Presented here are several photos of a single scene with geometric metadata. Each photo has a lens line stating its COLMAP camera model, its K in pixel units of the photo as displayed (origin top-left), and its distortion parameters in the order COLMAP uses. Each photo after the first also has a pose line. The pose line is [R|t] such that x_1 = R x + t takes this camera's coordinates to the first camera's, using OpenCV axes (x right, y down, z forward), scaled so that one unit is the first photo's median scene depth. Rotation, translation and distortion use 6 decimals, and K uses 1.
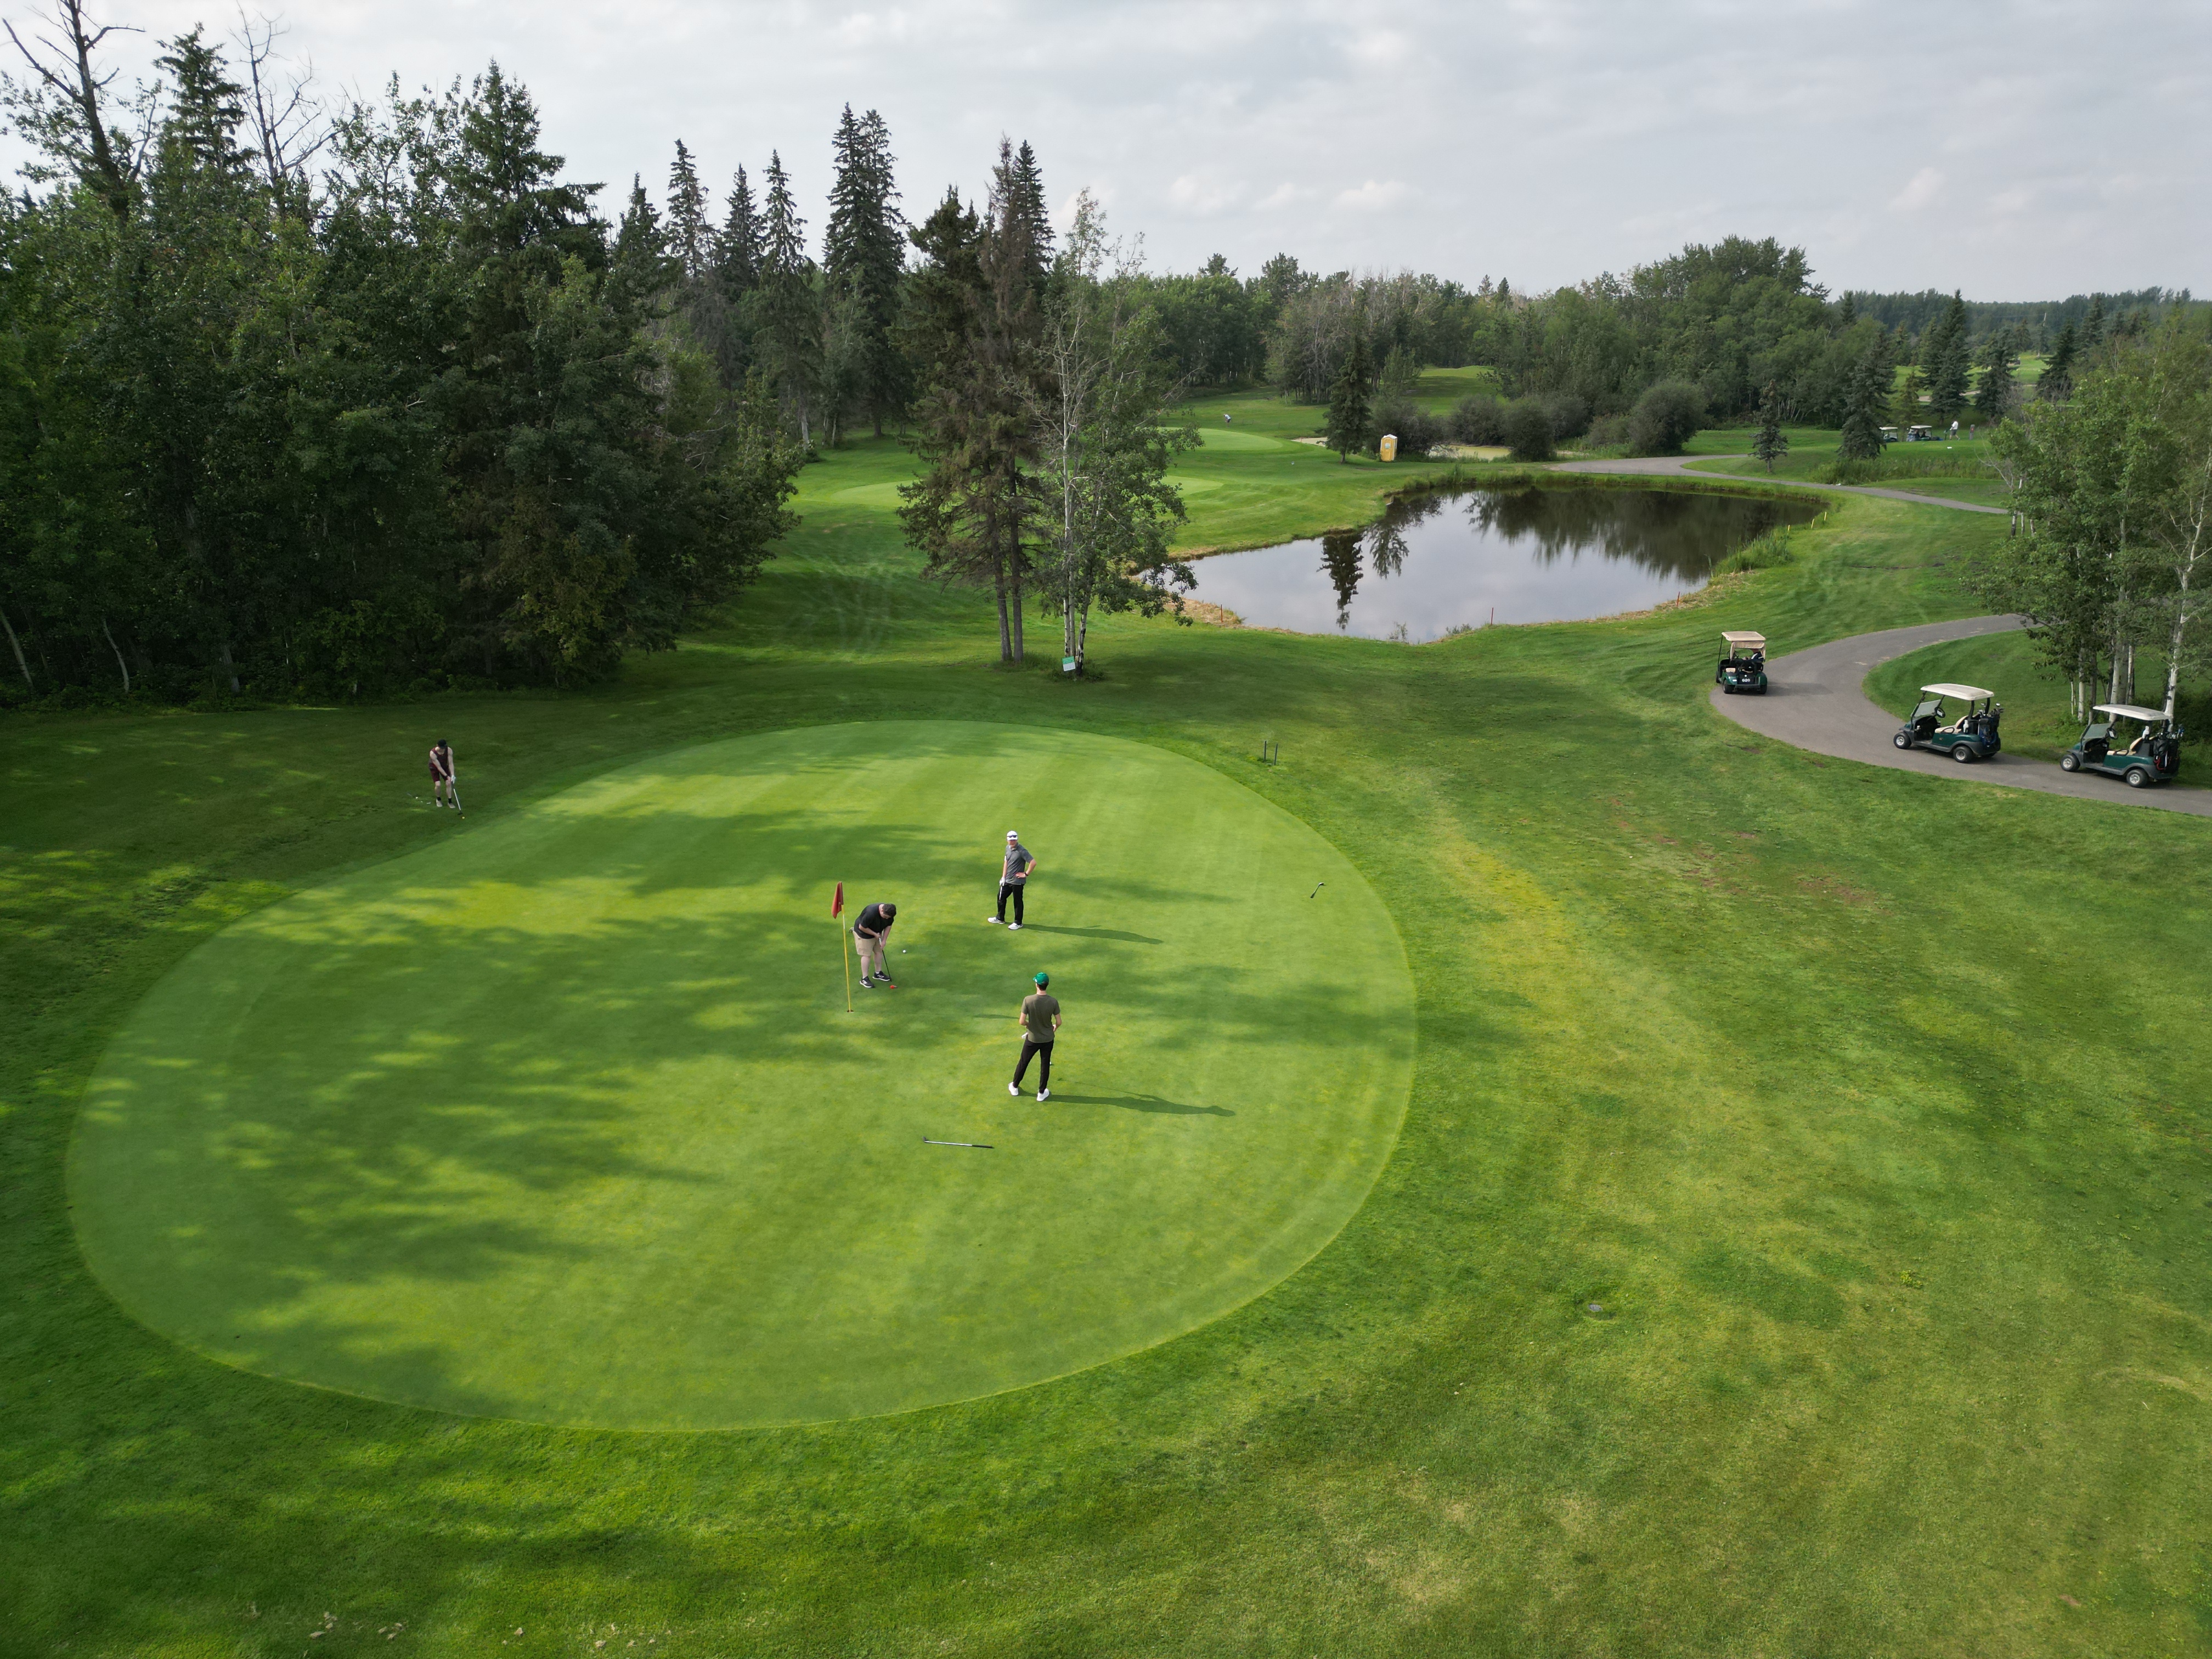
lens RADIAL K [[1524.3, 0, 1108.9], [0, 1524.3, 833.5], [0, 0, 1]] dist [0.046753, -0.038816]
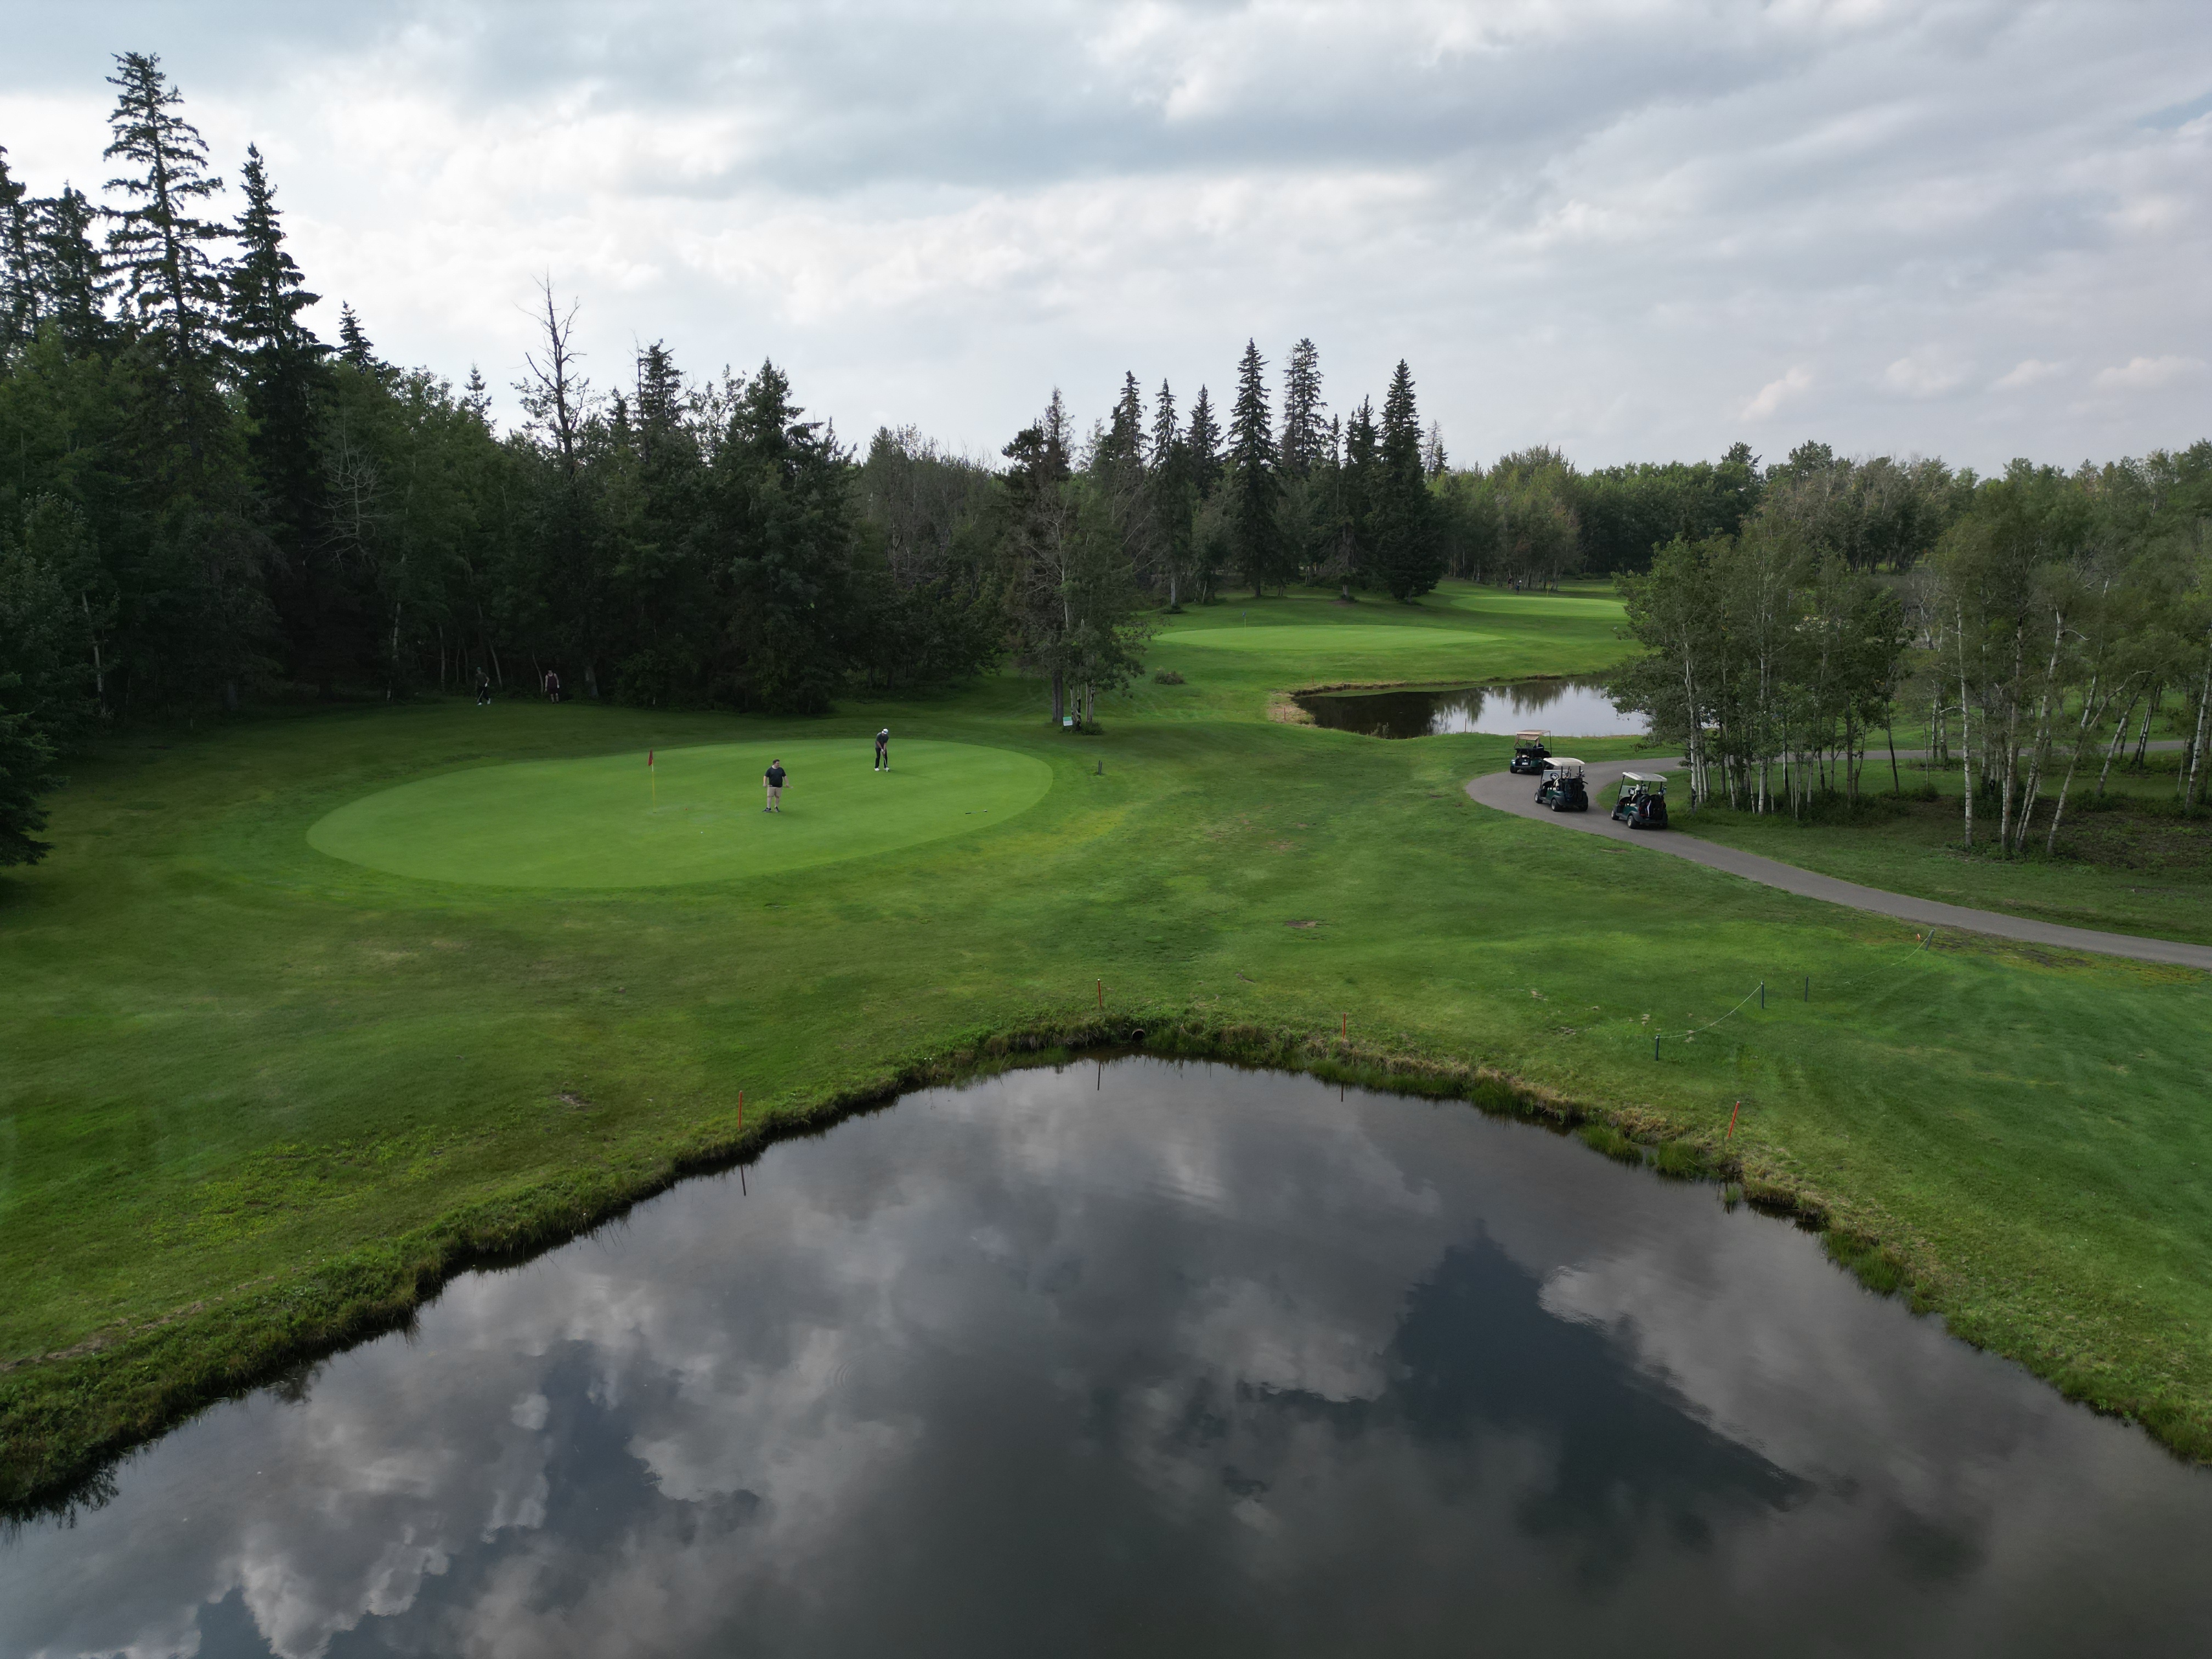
lens RADIAL K [[1524.3, 0, 1107.0], [0, 1524.3, 836.4], [0, 0, 1]] dist [0.046753, -0.038816]
pose [[0.914925, 0.087525, -0.394019, 0.619614], [-0.130986, 0.987756, -0.084740, 0.123964], [0.381777, 0.129141, 0.915188, -0.346055]]
